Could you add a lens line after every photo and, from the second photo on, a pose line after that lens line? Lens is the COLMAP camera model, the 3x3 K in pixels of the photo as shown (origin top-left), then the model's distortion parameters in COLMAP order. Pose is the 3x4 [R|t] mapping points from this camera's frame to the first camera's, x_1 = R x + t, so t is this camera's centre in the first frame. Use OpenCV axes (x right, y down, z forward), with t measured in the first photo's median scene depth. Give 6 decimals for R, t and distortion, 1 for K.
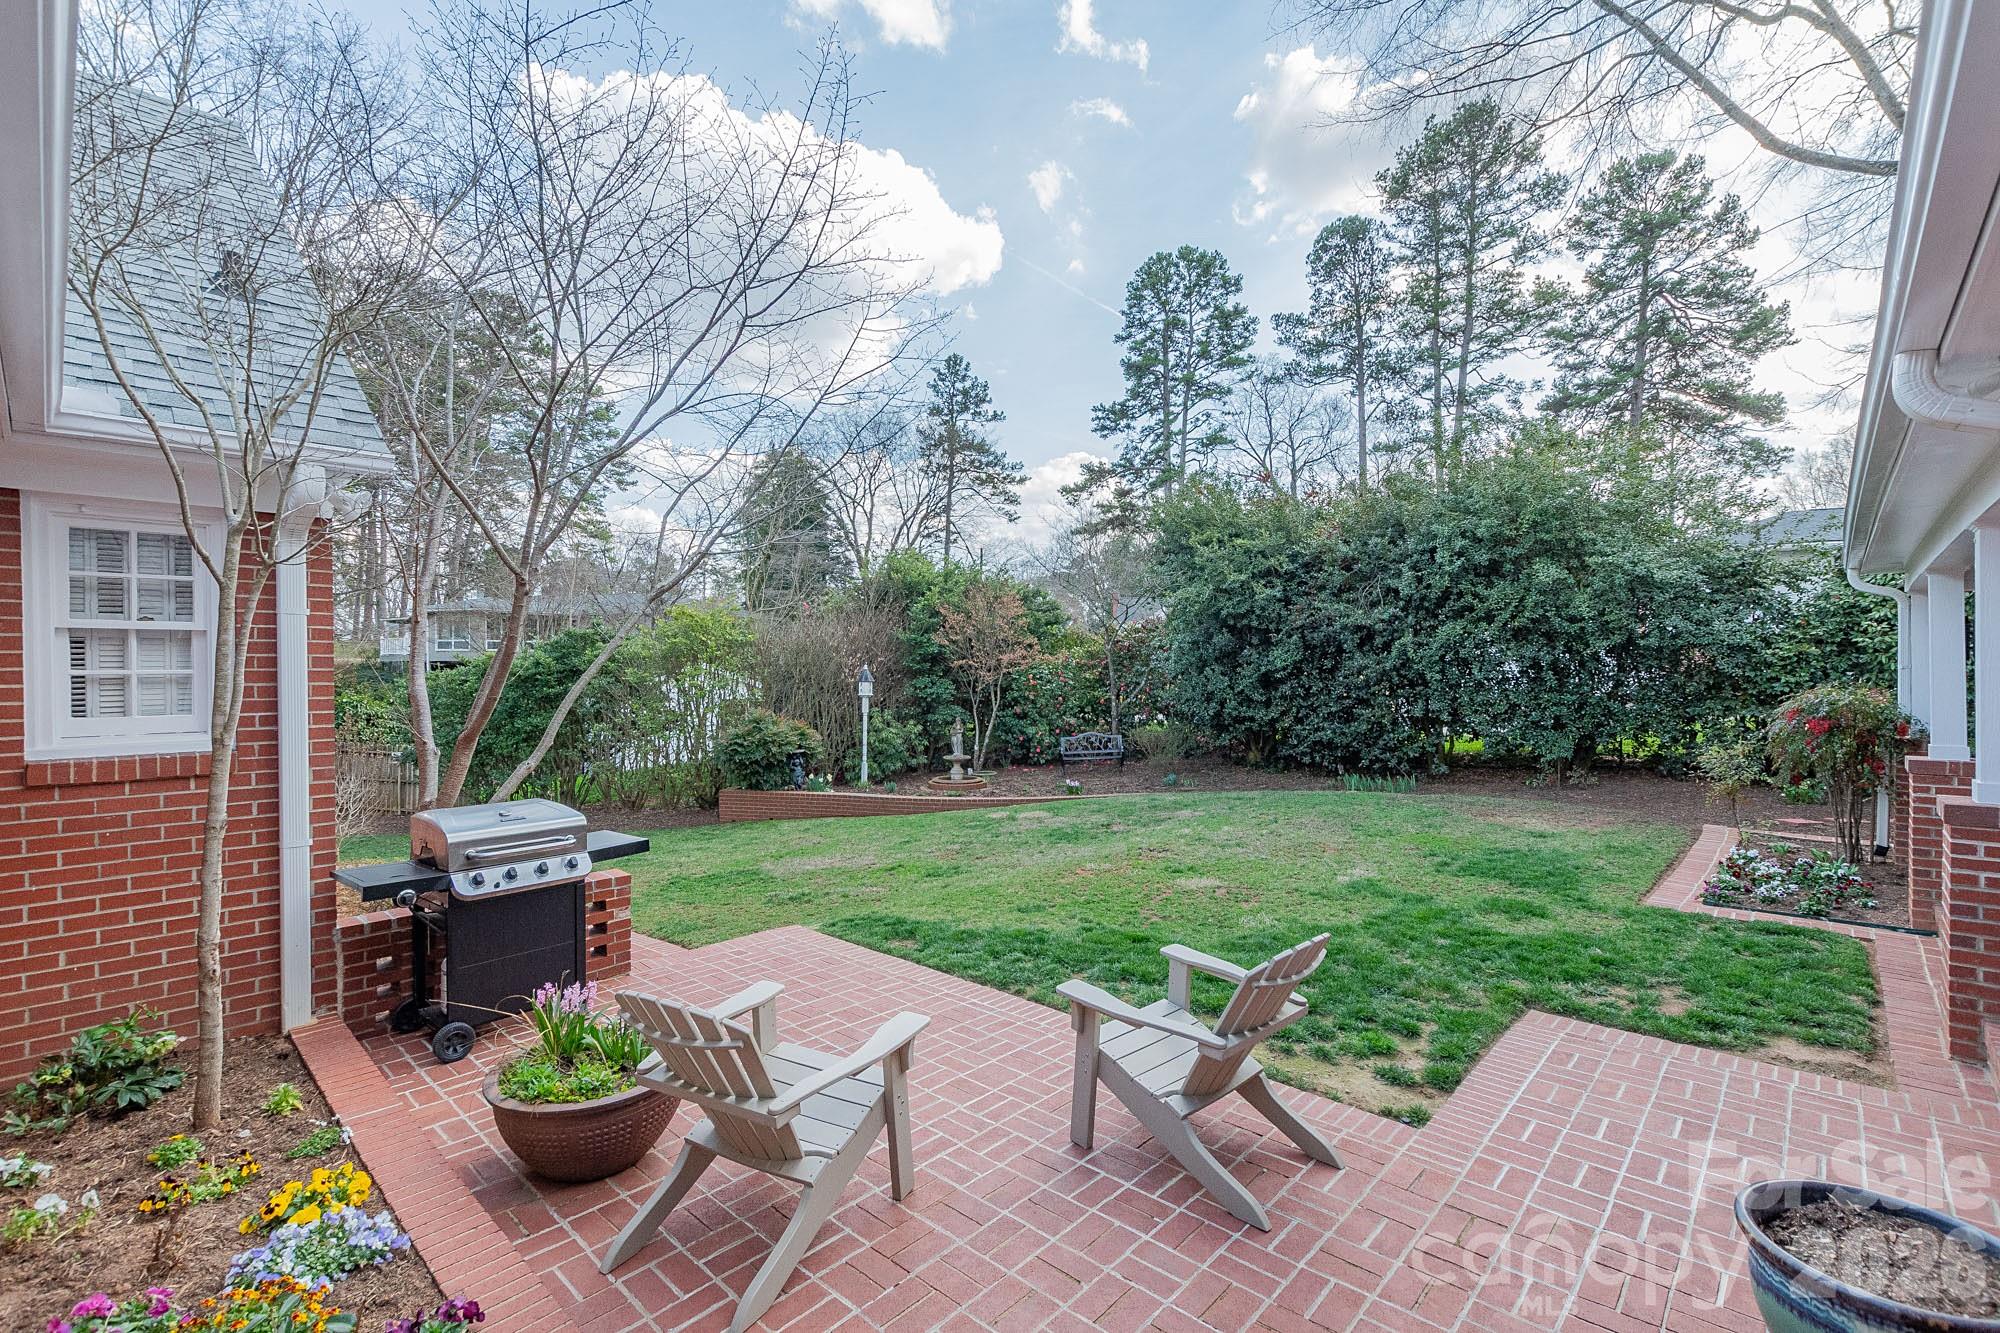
lens RADIAL K [[908.7, 0, 999.8], [0, 908.7, 658.2], [0, 0, 1]] dist [0.001585, 0.000245]
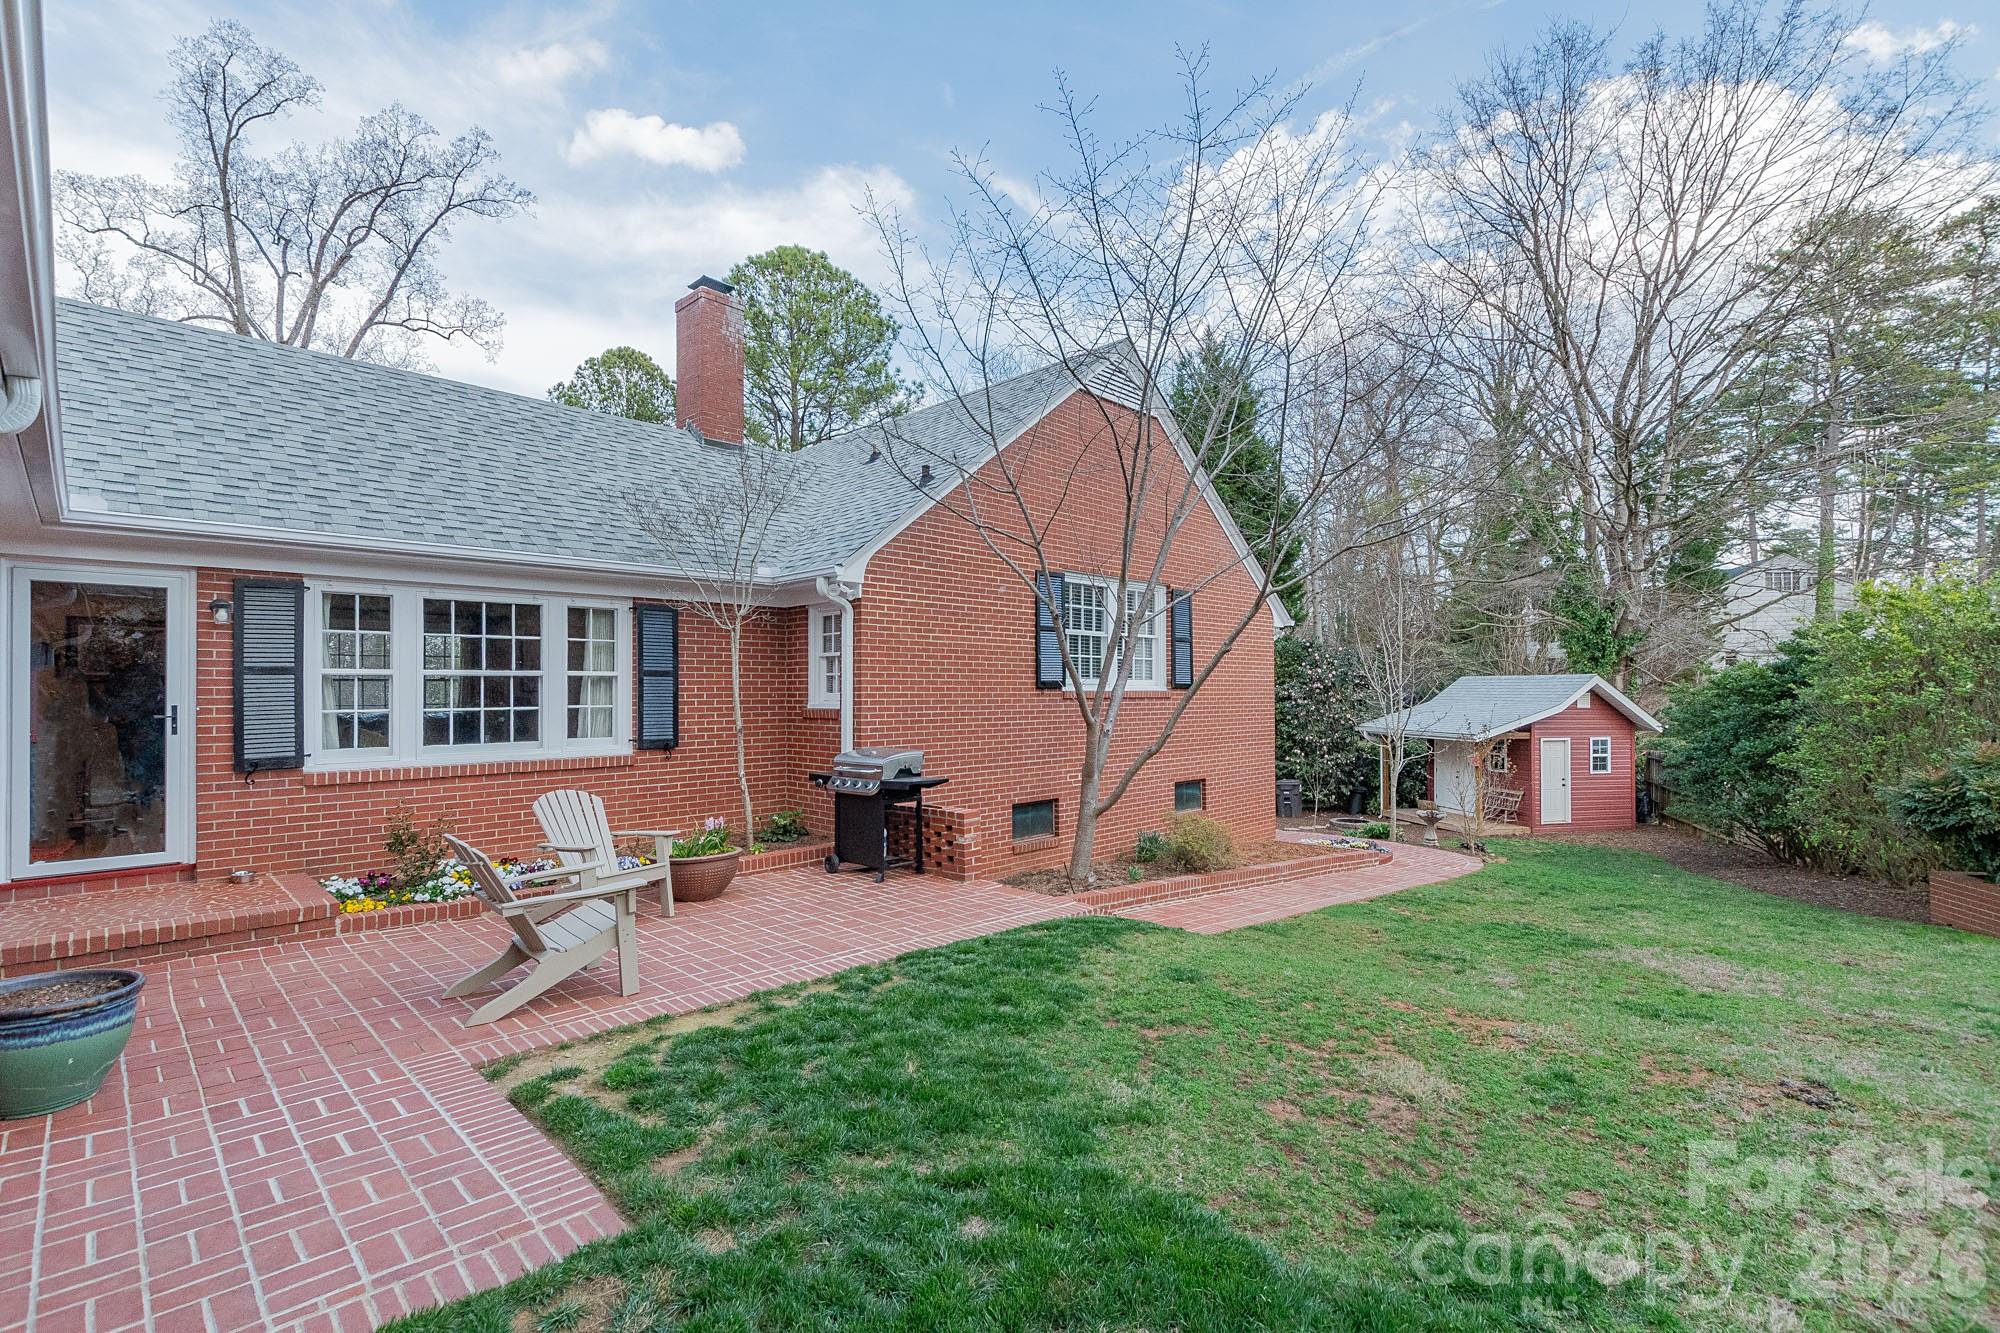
lens RADIAL K [[899.6, 0, 1000.4], [0, 899.6, 700.4], [0, 0, 1]] dist [0.002737, 0.000371]
pose [[-0.044799, 0.006077, -0.998978, 0.820386], [0.003268, 0.999977, 0.005937, 0.042685], [0.998991, -0.002999, -0.044817, 0.914401]]
